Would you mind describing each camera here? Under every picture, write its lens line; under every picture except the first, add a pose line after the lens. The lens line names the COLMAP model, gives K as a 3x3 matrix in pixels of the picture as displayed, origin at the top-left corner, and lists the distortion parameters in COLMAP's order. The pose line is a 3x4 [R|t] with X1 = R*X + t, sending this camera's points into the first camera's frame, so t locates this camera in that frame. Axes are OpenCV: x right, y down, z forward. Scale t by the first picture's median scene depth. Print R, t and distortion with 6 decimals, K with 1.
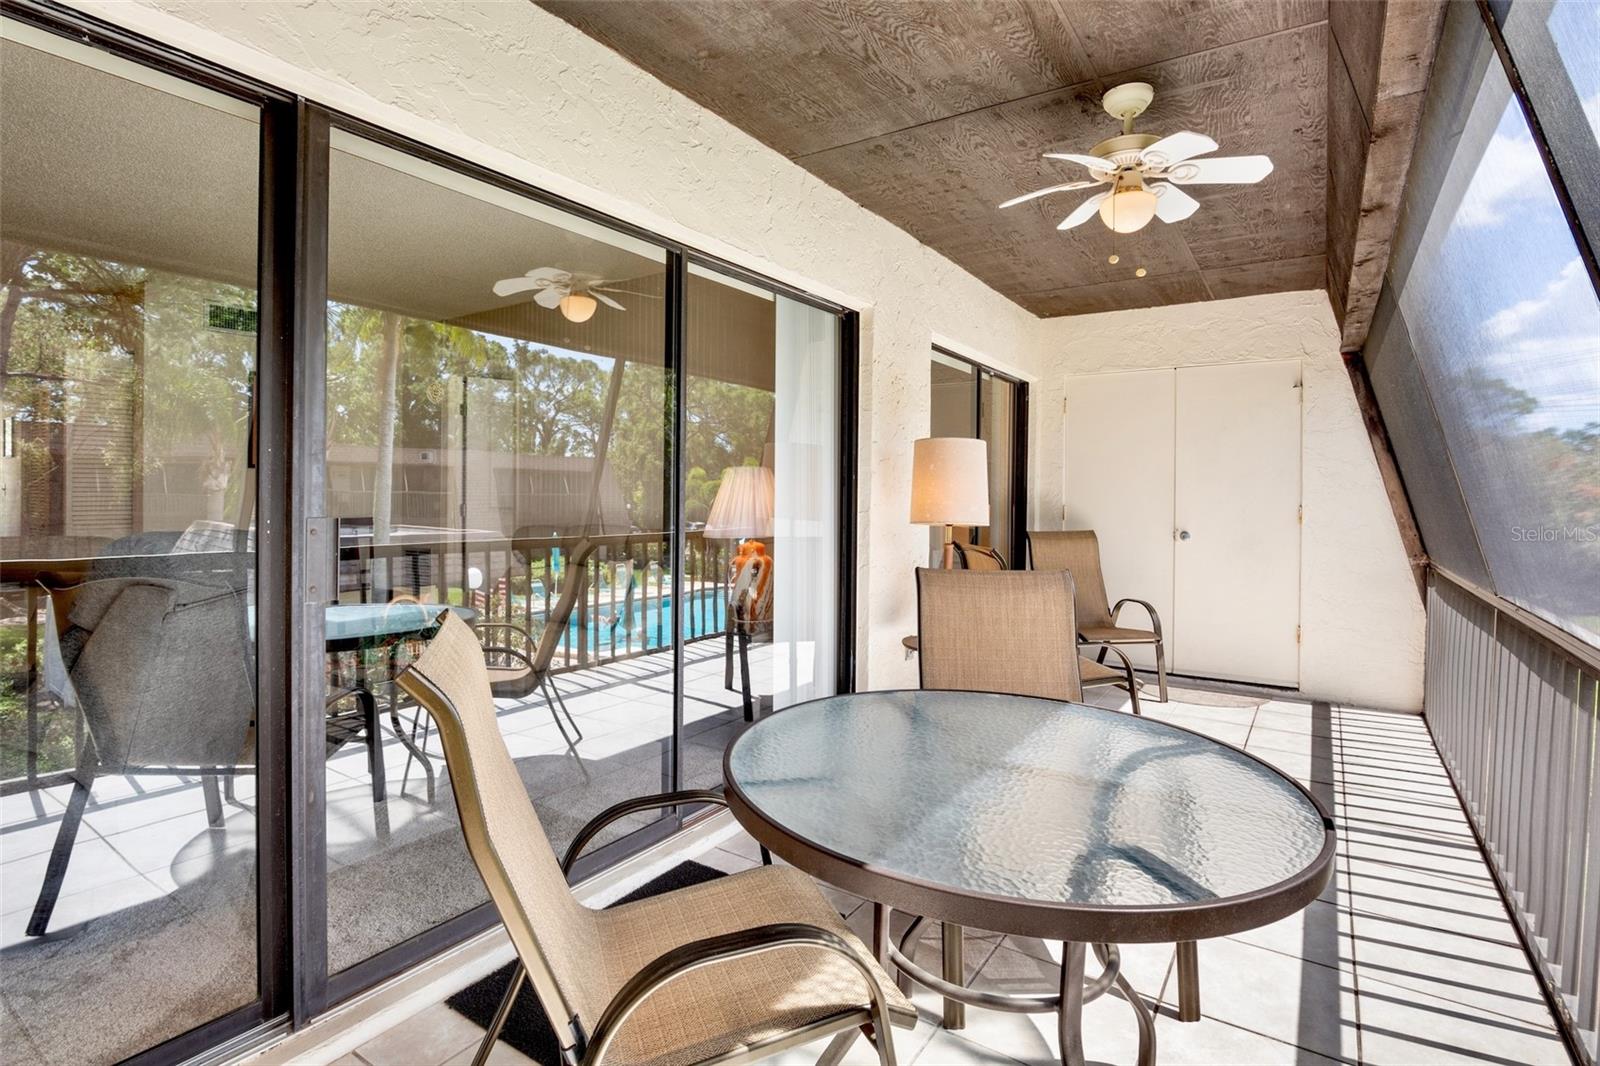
lens RADIAL K [[797.3, 0, 793.3], [0, 797.3, 492.0], [0, 0, 1]] dist [-0.020426, -0.000667]
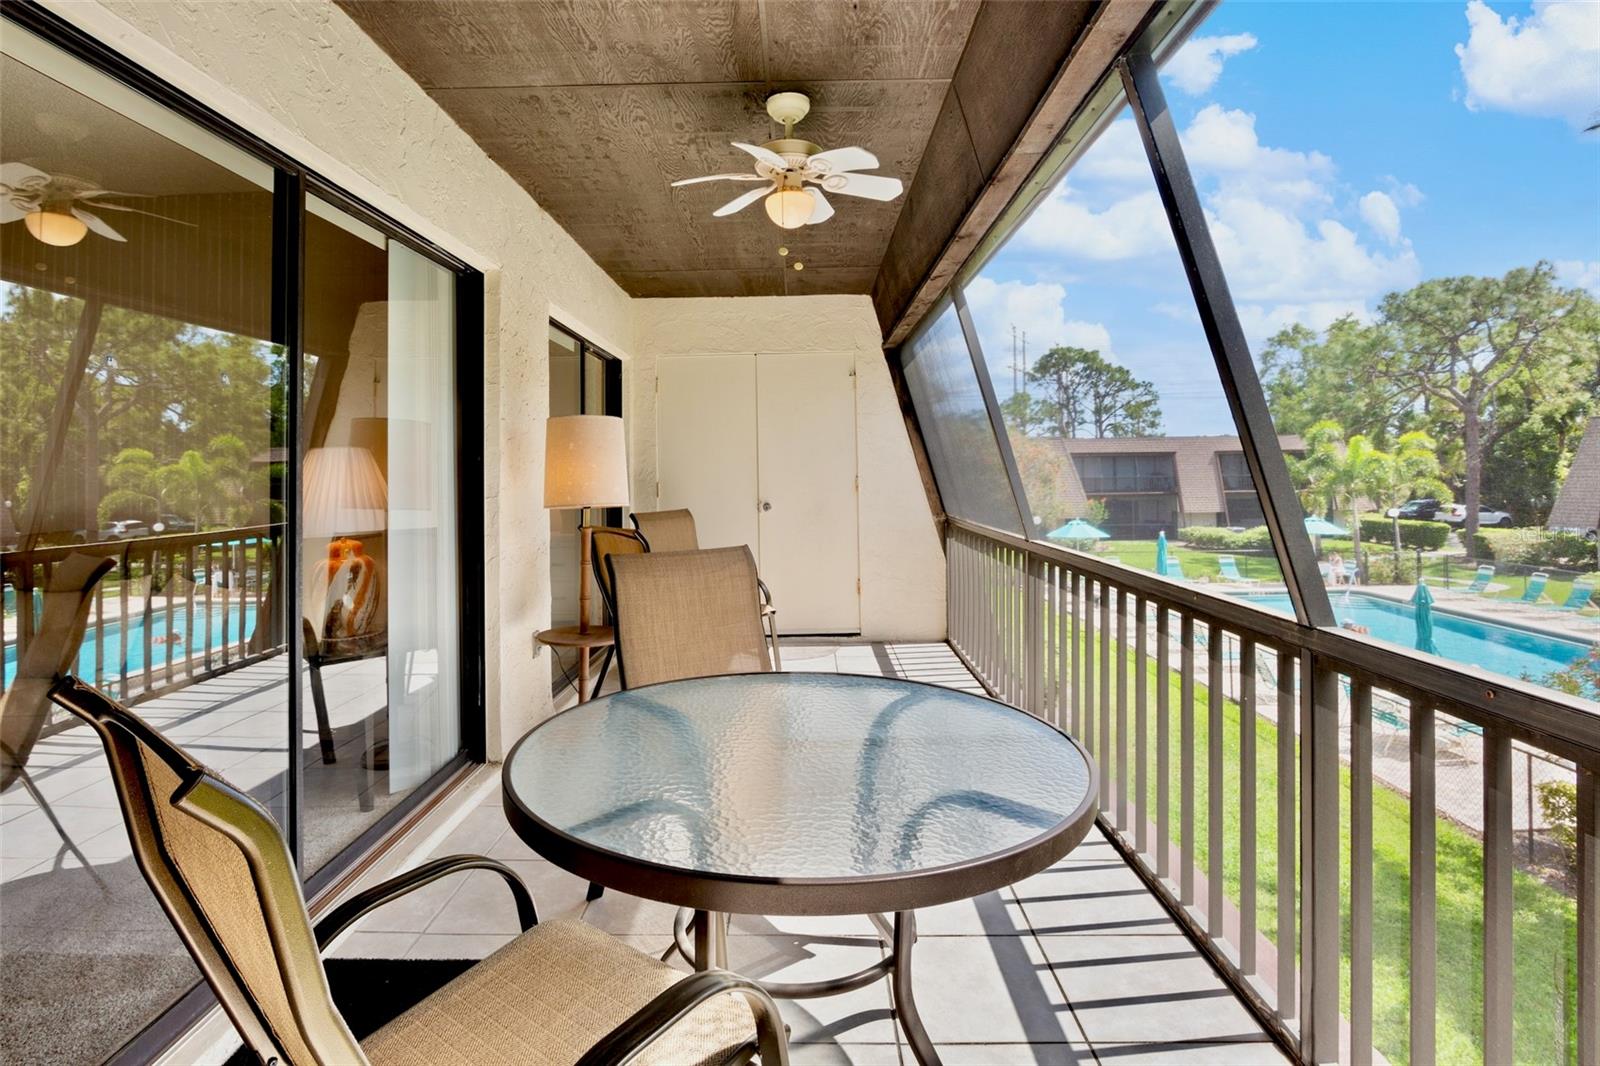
lens RADIAL K [[809.9, 0, 797.1], [0, 809.9, 441.3], [0, 0, 1]] dist [-0.021043, -0.000608]
pose [[0.832829, -0.004634, 0.553511, -0.131859], [0.024767, 0.999275, -0.028899, -0.003361], [-0.552977, 0.037776, 0.832340, 0.062799]]
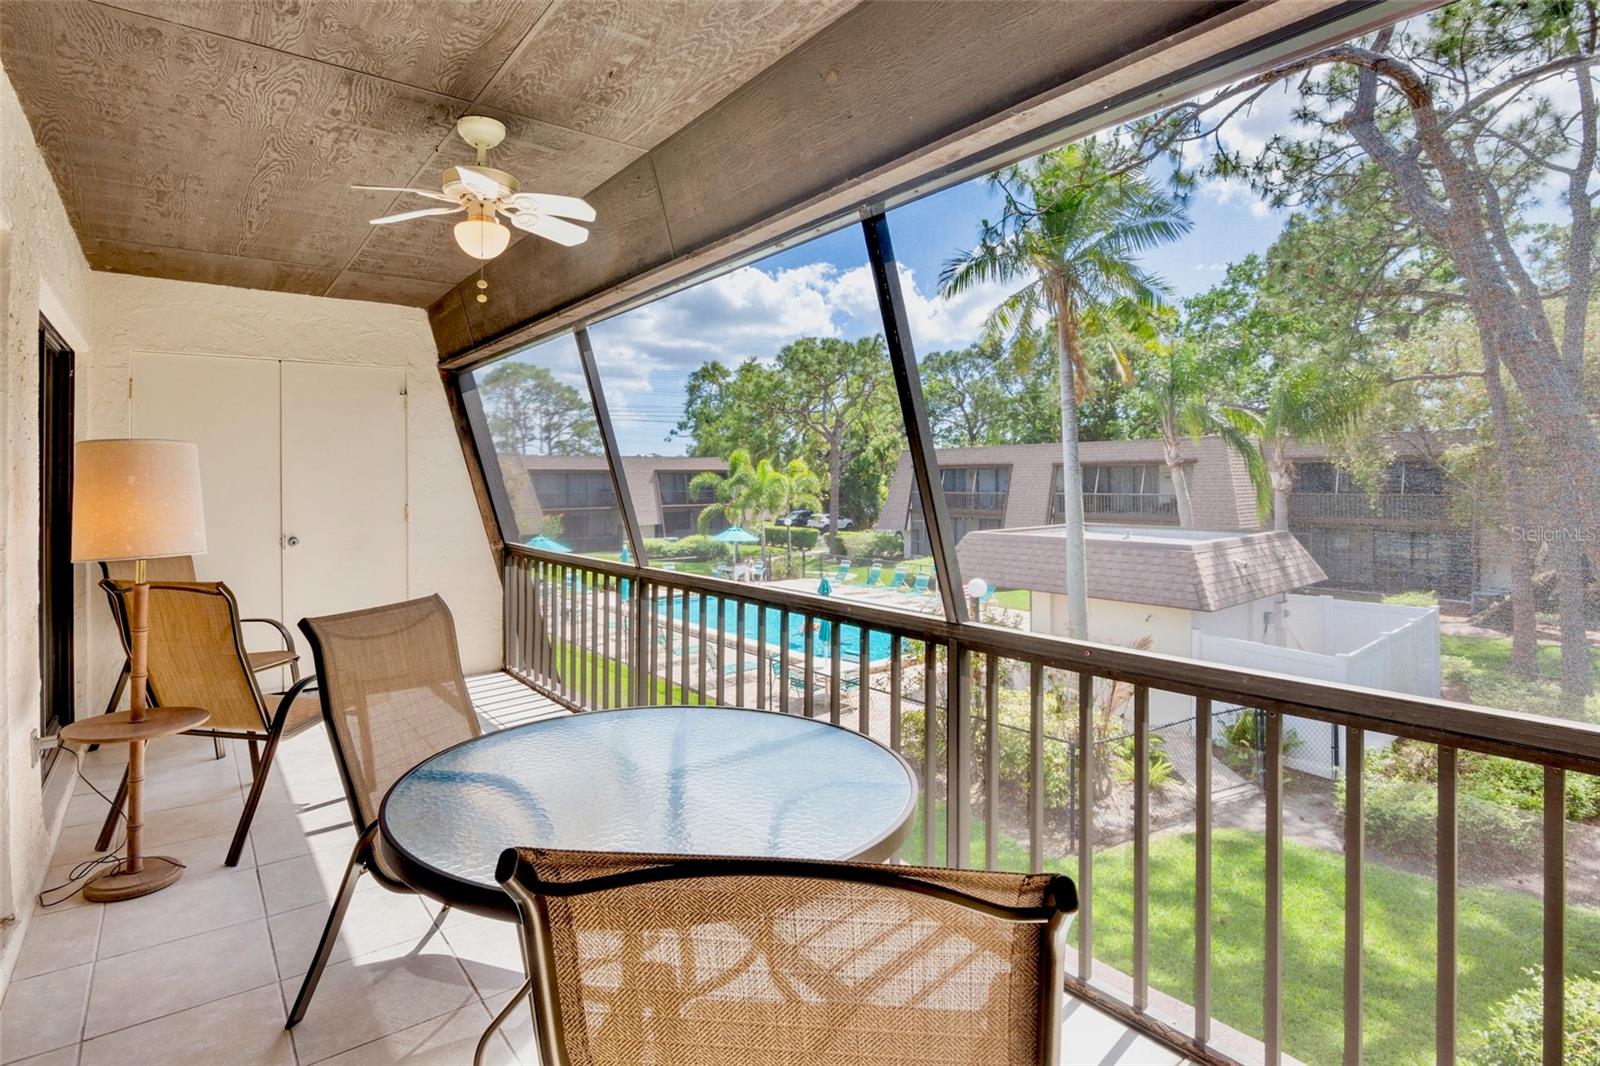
lens RADIAL K [[805.6, 0, 798.6], [0, 805.6, 466.2], [0, 0, 1]] dist [-0.019365, -0.000294]
pose [[0.303670, -0.000182, 0.952777, -0.325169], [0.010189, 0.999943, -0.003056, -0.035833], [-0.952723, 0.010636, 0.303655, 0.210702]]
